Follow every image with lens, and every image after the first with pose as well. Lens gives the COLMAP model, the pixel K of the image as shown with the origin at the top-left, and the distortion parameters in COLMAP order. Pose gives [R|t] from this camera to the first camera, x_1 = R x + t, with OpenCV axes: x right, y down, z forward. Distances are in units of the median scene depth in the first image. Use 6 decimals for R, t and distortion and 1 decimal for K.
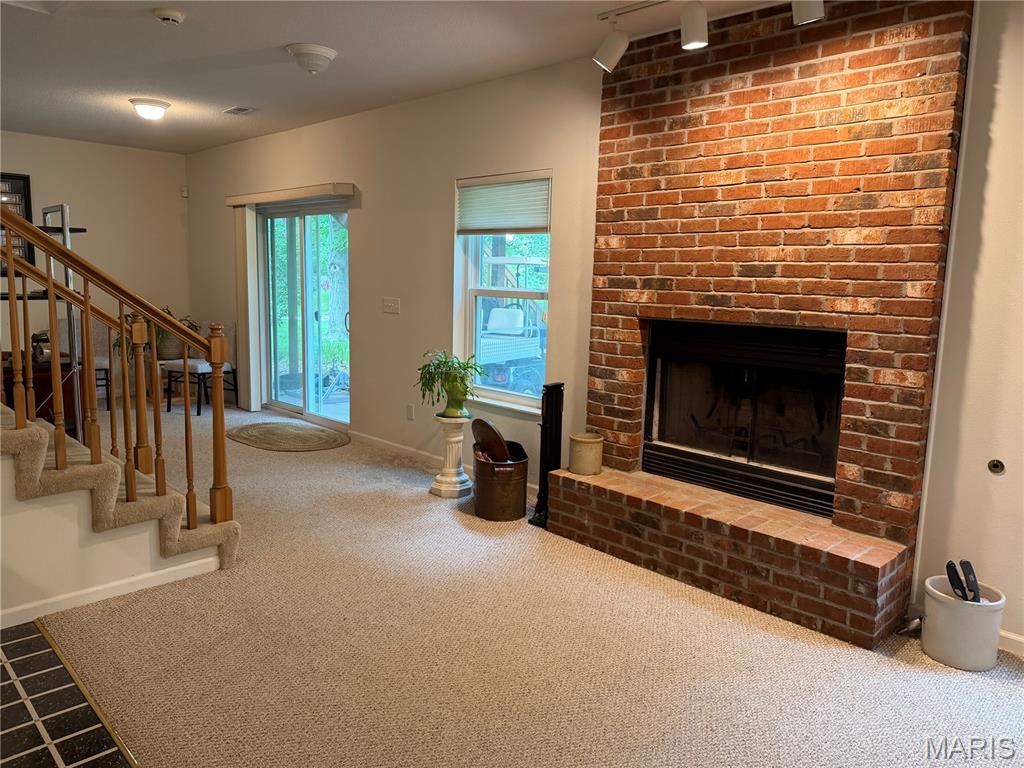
lens RADIAL K [[701.6, 0, 512.0], [0, 701.6, 384.0], [0, 0, 1]] dist [0.073133, -0.125065]
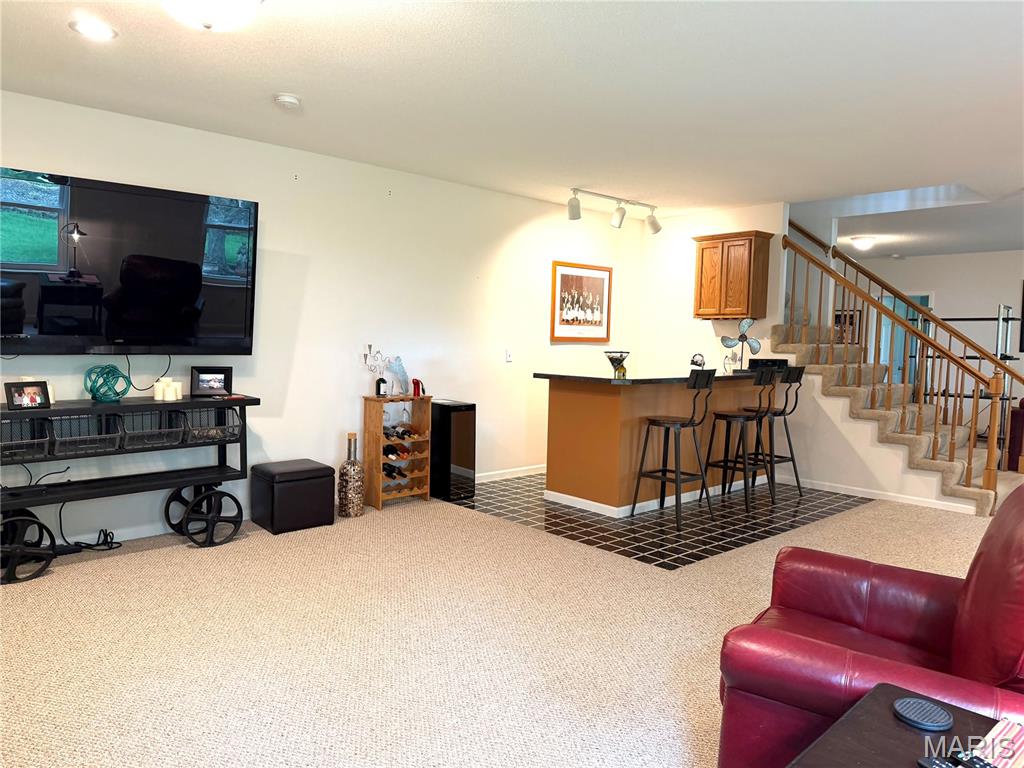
lens RADIAL K [[701.6, 0, 512.0], [0, 701.6, 384.0], [0, 0, 1]] dist [0.073133, -0.125065]
pose [[-0.071021, 0.033561, -0.996910, 1.141394], [-0.168427, 0.984680, 0.045148, 0.056021], [0.983152, 0.171114, -0.064280, -0.015411]]
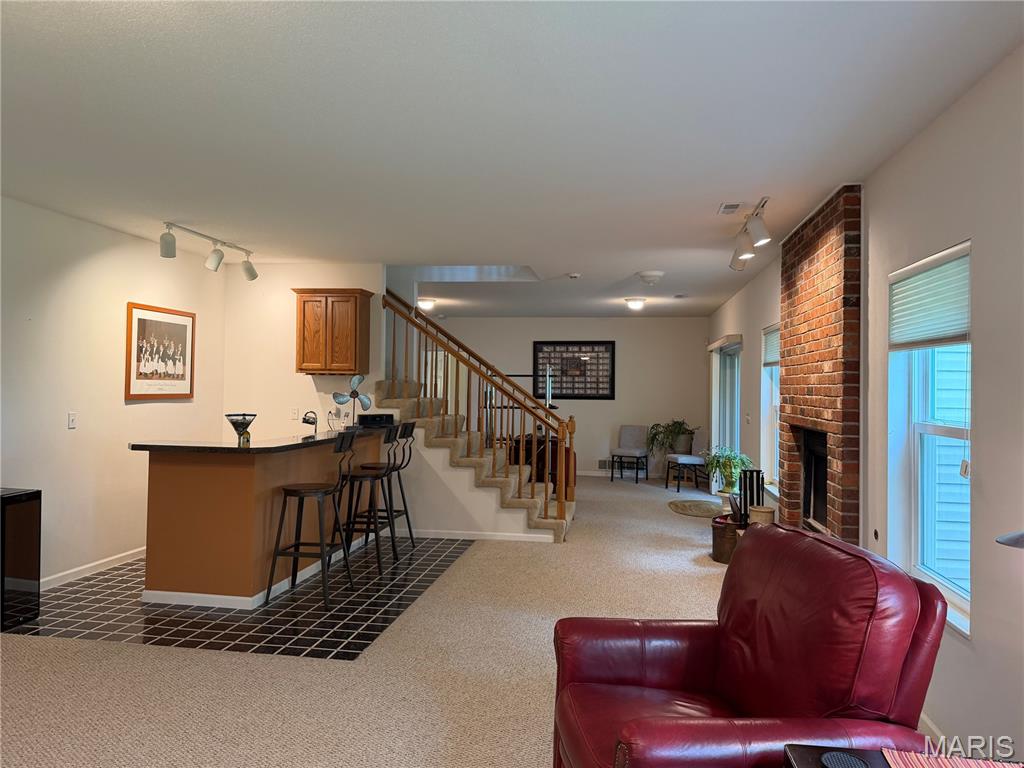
lens RADIAL K [[704.0, 0, 514.8], [0, 704.0, 362.9], [0, 0, 1]] dist [0.086670, -0.125455]
pose [[0.579300, -0.047034, -0.813756, 1.012544], [-0.118821, 0.982797, -0.141391, 0.050334], [0.806407, 0.178599, 0.563746, -0.260893]]
